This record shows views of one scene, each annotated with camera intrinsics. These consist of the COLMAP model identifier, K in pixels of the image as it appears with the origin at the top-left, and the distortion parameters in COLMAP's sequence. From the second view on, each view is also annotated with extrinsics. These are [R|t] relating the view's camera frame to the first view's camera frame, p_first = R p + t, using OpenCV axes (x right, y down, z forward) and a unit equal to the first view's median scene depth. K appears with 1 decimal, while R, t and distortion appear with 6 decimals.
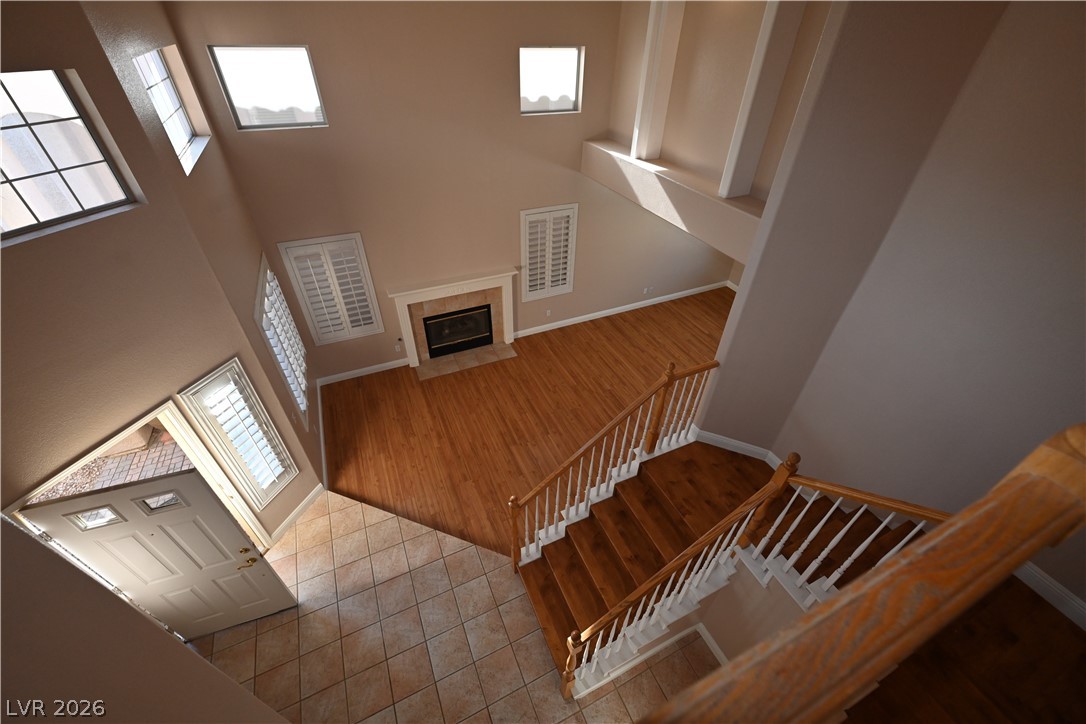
lens RADIAL K [[429.9, 0, 545.7], [0, 429.9, 360.6], [0, 0, 1]] dist [-0.000161, -0.000013]
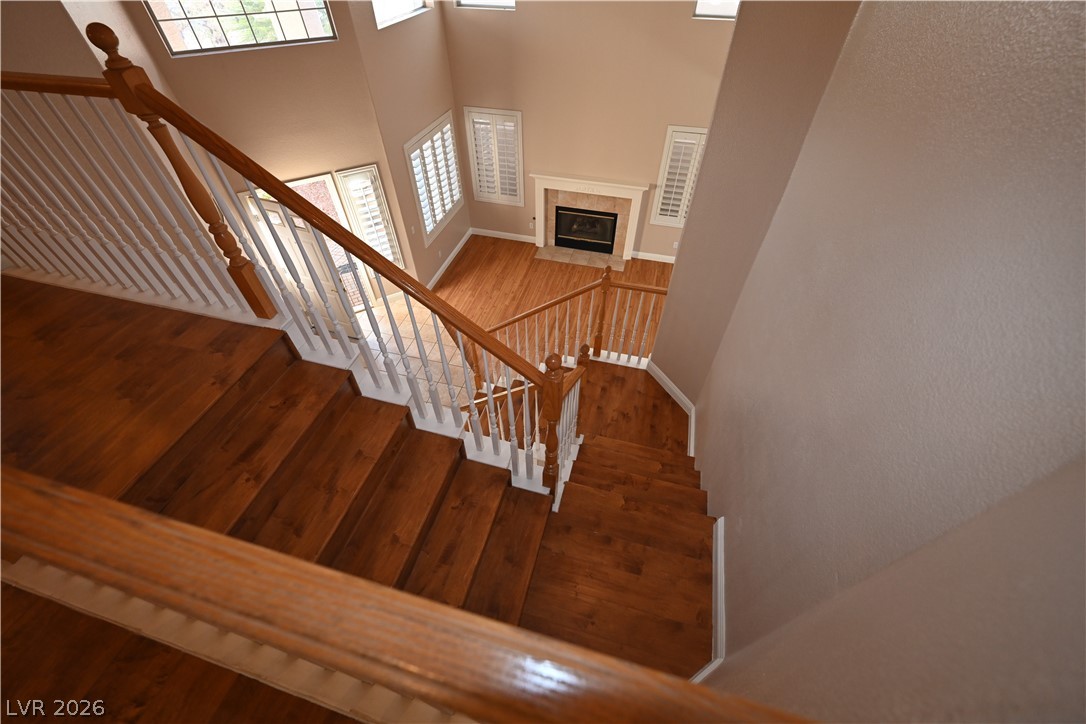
lens RADIAL K [[429.4, 0, 543.0], [0, 429.4, 362.0], [0, 0, 1]] dist [-0.001379, 0.000251]
pose [[0.767208, 0.453015, -0.454059, 0.396189], [-0.386380, 0.891482, 0.236580, 0.014428], [0.511960, -0.006067, 0.858988, -0.000540]]
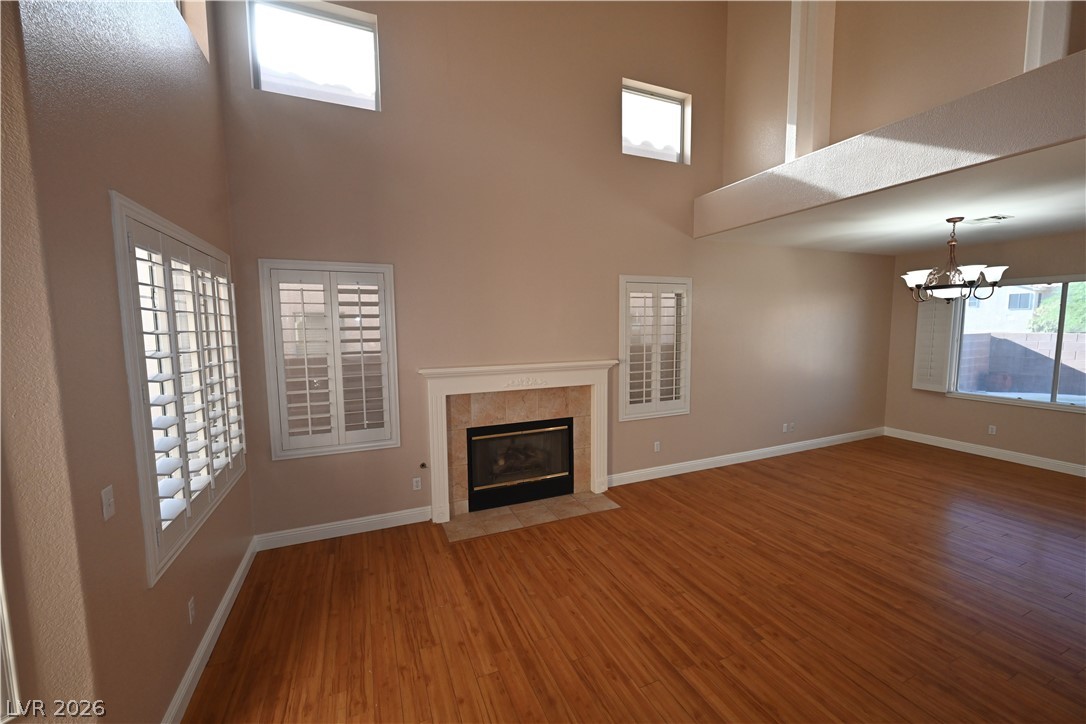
lens RADIAL K [[430.8, 0, 545.0], [0, 430.8, 365.6], [0, 0, 1]] dist [-0.000555, 0.000261]
pose [[0.999072, -0.032776, -0.027940, -0.158860], [0.012066, 0.835765, -0.548954, 0.158082], [0.041344, 0.548108, 0.835385, 0.459928]]
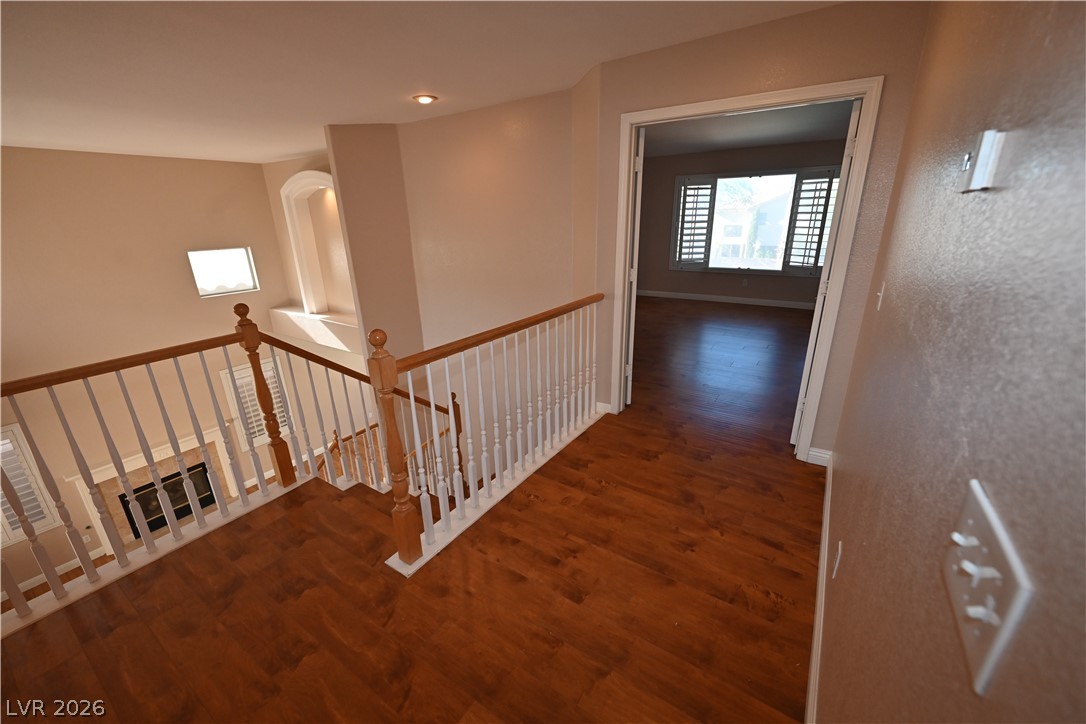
lens RADIAL K [[430.8, 0, 545.0], [0, 430.8, 365.6], [0, 0, 1]] dist [-0.000555, 0.000261]
pose [[0.850998, -0.212579, 0.480221, 0.126652], [0.358632, 0.903233, -0.235698, 0.209073], [-0.383647, 0.372801, 0.844887, -0.291622]]
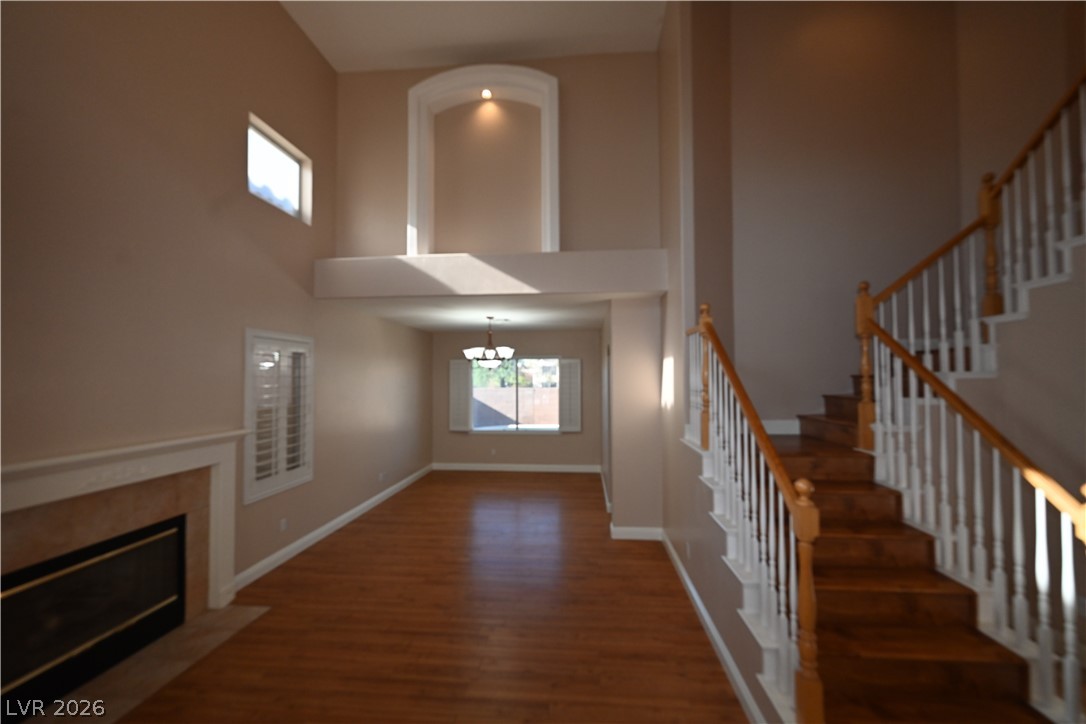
lens RADIAL K [[431.8, 0, 548.7], [0, 431.8, 367.1], [0, 0, 1]] dist [-0.000769, -0.000044]
pose [[0.492051, -0.003505, 0.870559, -0.358040], [0.557309, 0.769496, -0.311900, 0.112256], [-0.668799, 0.638642, 0.380585, 0.498470]]
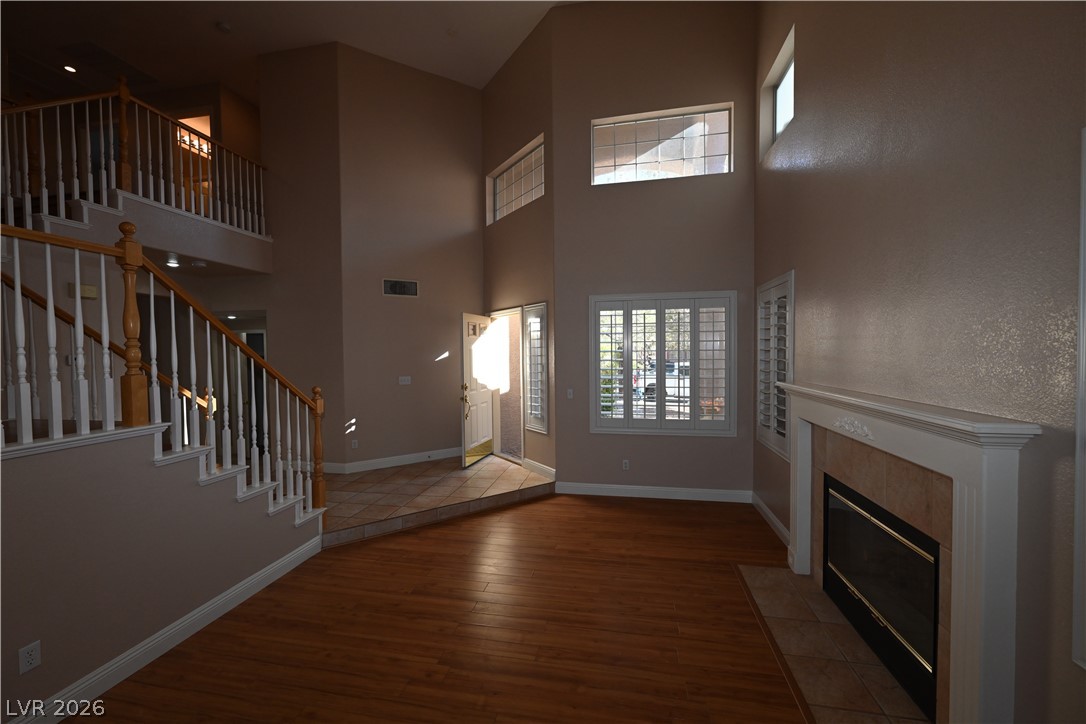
lens RADIAL K [[429.3, 0, 542.1], [0, 429.3, 363.0], [0, 0, 1]] dist [-0.001285, 0.000267]
pose [[-0.588533, -0.000439, -0.808473, 0.235144], [-0.508867, 0.777268, 0.370011, -0.202218], [0.628238, 0.629169, -0.457671, 0.954969]]
